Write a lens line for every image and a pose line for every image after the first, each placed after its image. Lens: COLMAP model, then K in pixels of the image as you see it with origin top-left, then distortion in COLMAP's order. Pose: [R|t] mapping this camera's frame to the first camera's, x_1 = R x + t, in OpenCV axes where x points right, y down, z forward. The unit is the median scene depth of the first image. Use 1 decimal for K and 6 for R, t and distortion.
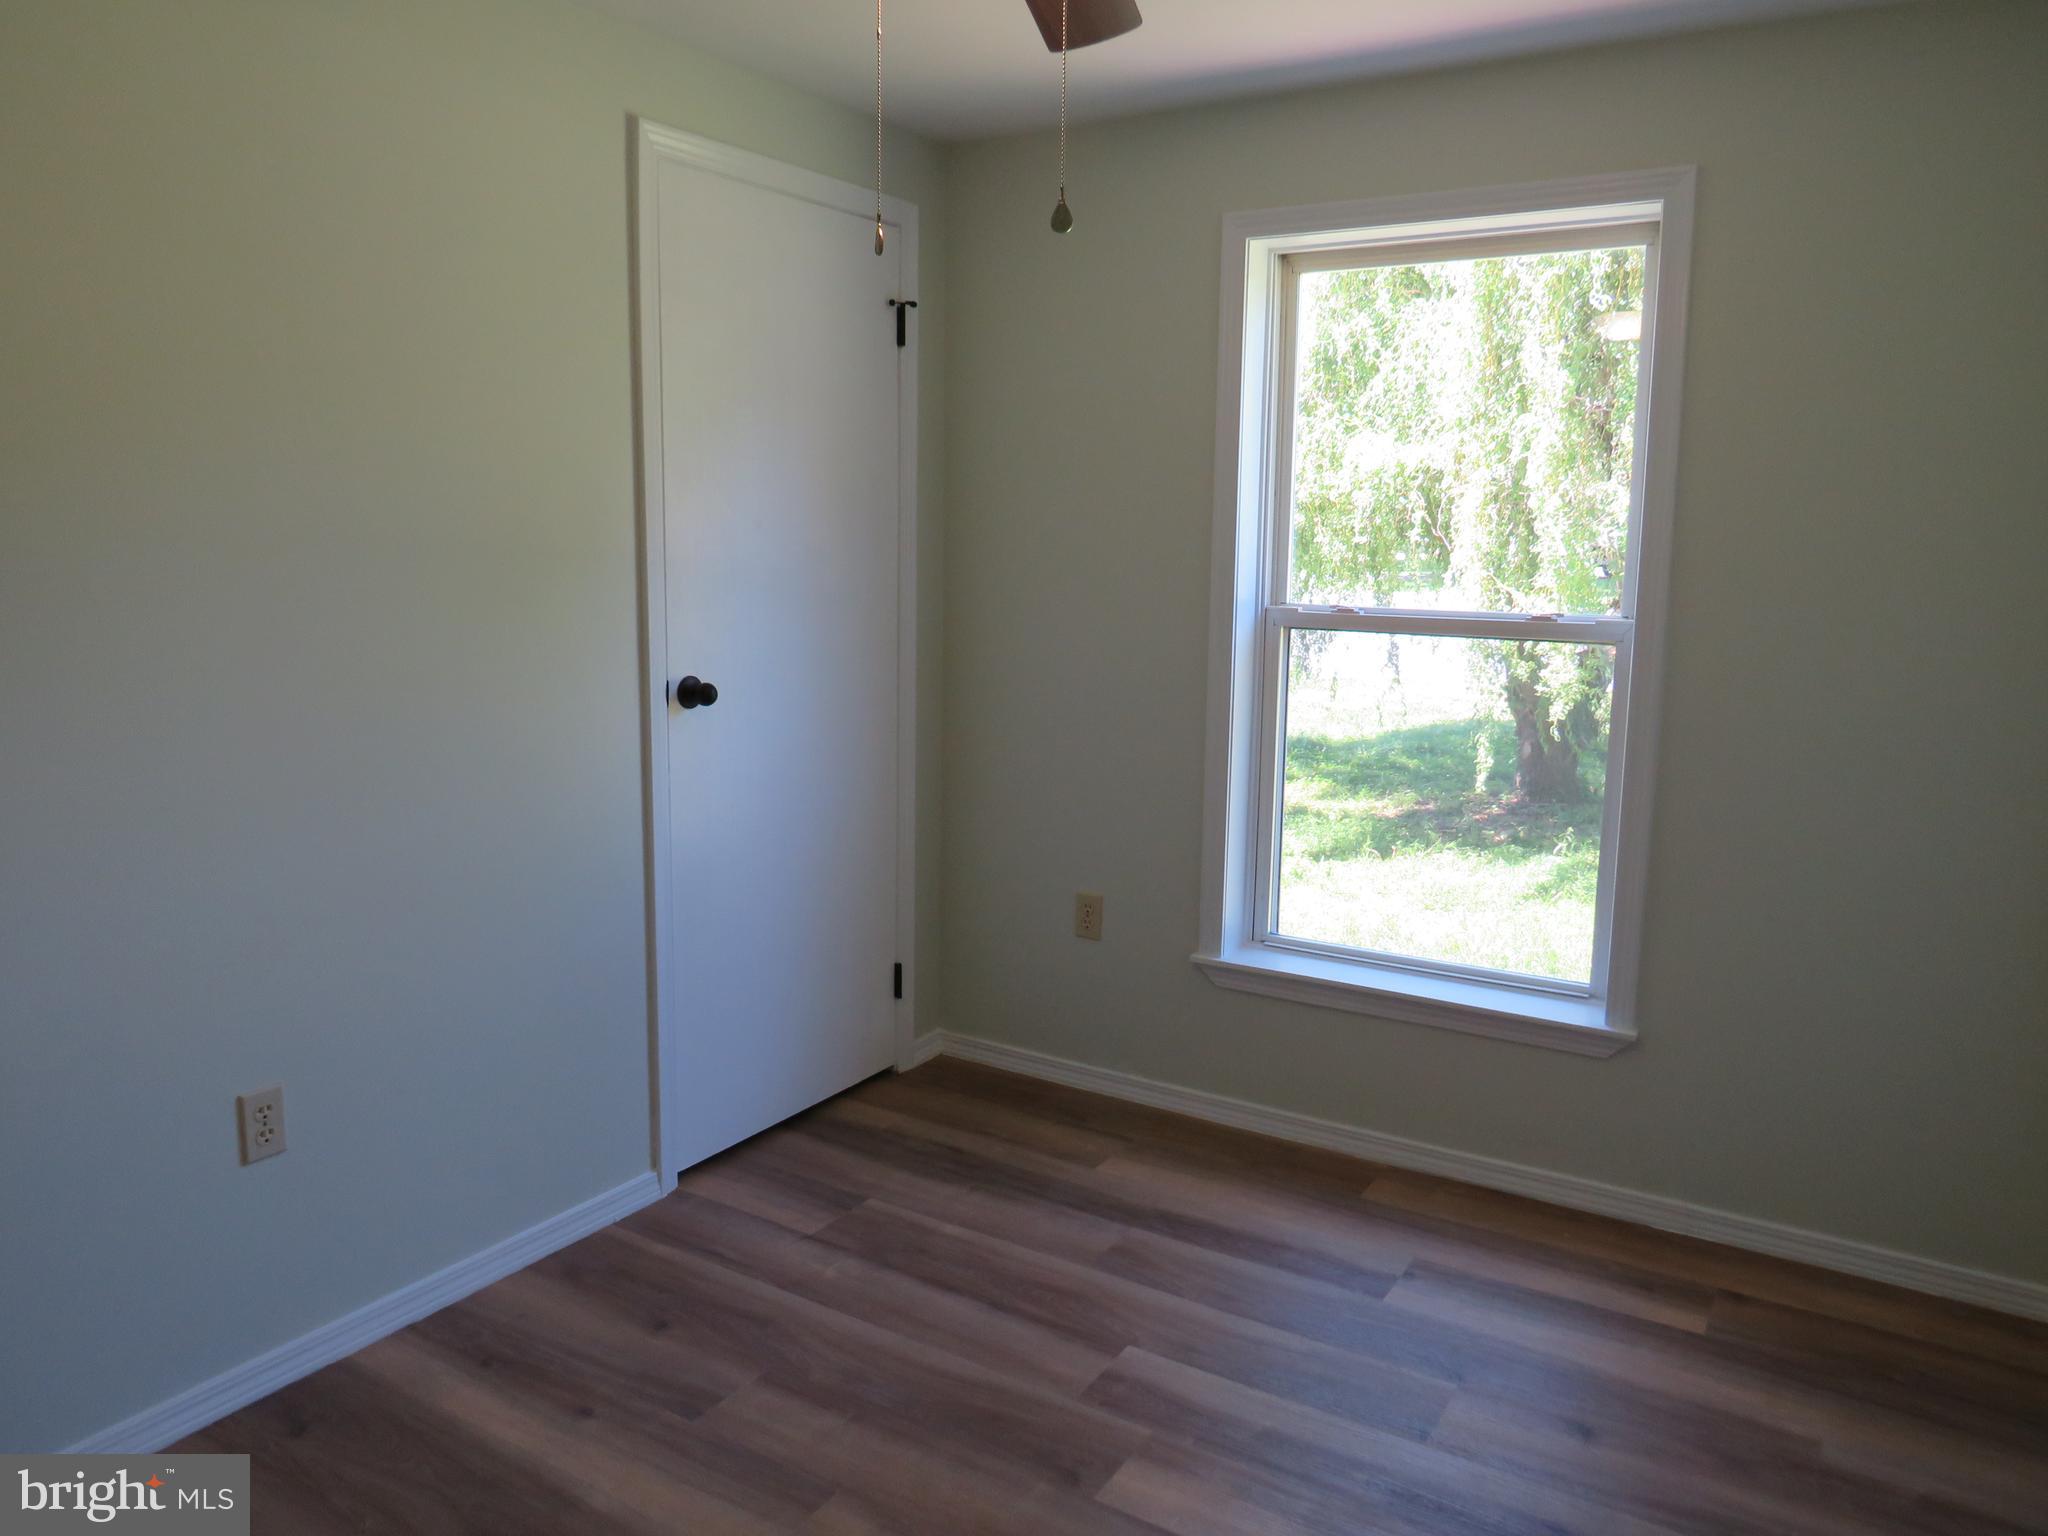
lens RADIAL K [[1381.5, 0, 997.8], [0, 1381.5, 772.2], [0, 0, 1]] dist [-0.041711, 0.000470]
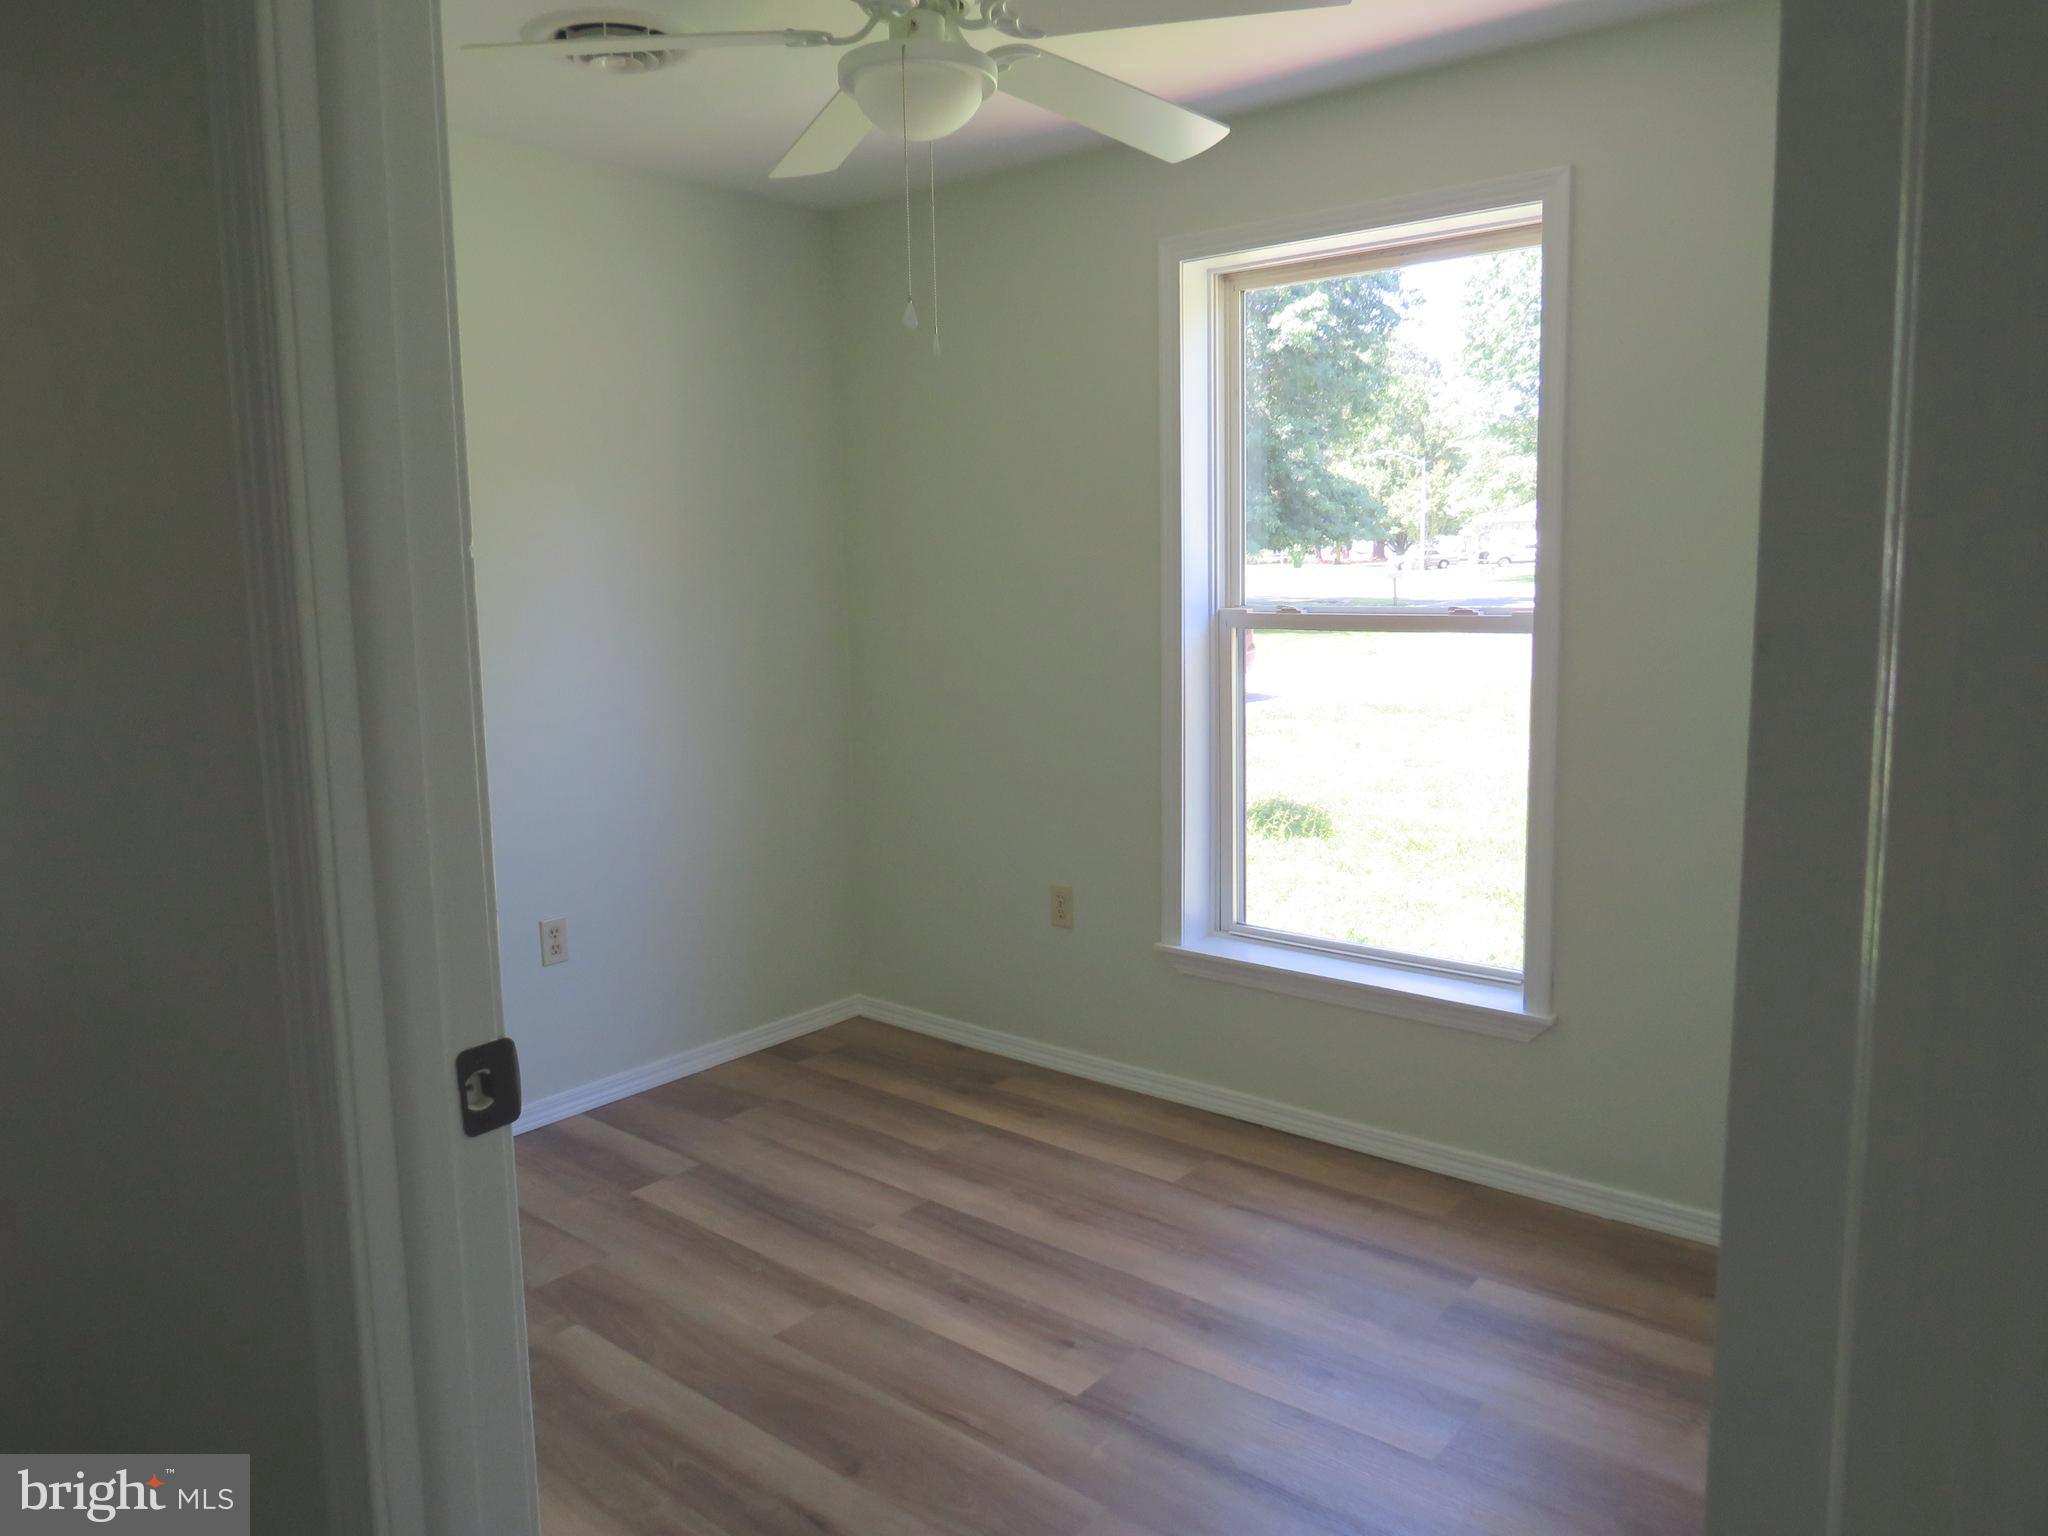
lens RADIAL K [[1501.7, 0, 1022.3], [0, 1501.7, 775.6], [0, 0, 1]] dist [-0.021669, 0.000928]
pose [[0.985629, -0.010619, -0.168592, 0.247964], [0.007392, 0.999778, -0.019753, 0.028859], [0.168765, 0.018223, 0.985488, -0.150809]]
